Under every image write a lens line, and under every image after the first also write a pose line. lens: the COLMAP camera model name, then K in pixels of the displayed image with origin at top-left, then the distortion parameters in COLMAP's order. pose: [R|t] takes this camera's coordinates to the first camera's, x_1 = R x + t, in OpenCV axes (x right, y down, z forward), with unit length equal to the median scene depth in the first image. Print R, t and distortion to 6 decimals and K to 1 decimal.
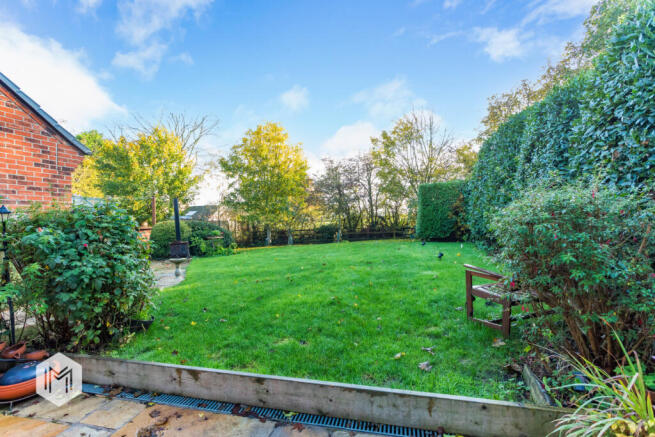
lens RADIAL K [[309.8, 0, 323.8], [0, 309.8, 218.4], [0, 0, 1]] dist [-0.001901, -0.000143]
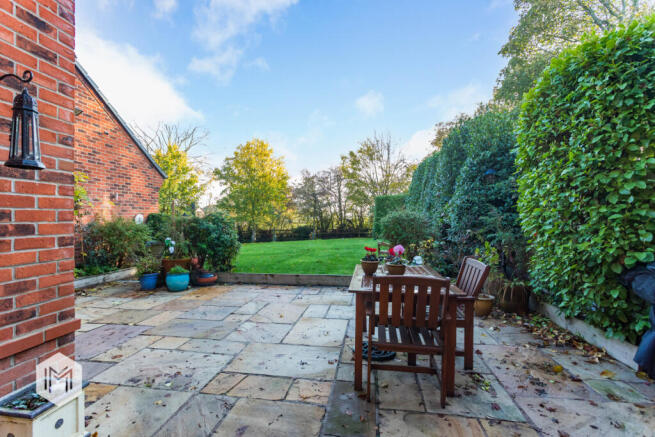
lens RADIAL K [[309.8, 0, 328.5], [0, 309.8, 219.3], [0, 0, 1]] dist [-0.001901, -0.000143]
pose [[0.993833, 0.016561, 0.109645, -0.026168], [-0.016007, 0.999854, -0.005928, 0.001155], [-0.109728, 0.004136, 0.993953, -0.204385]]
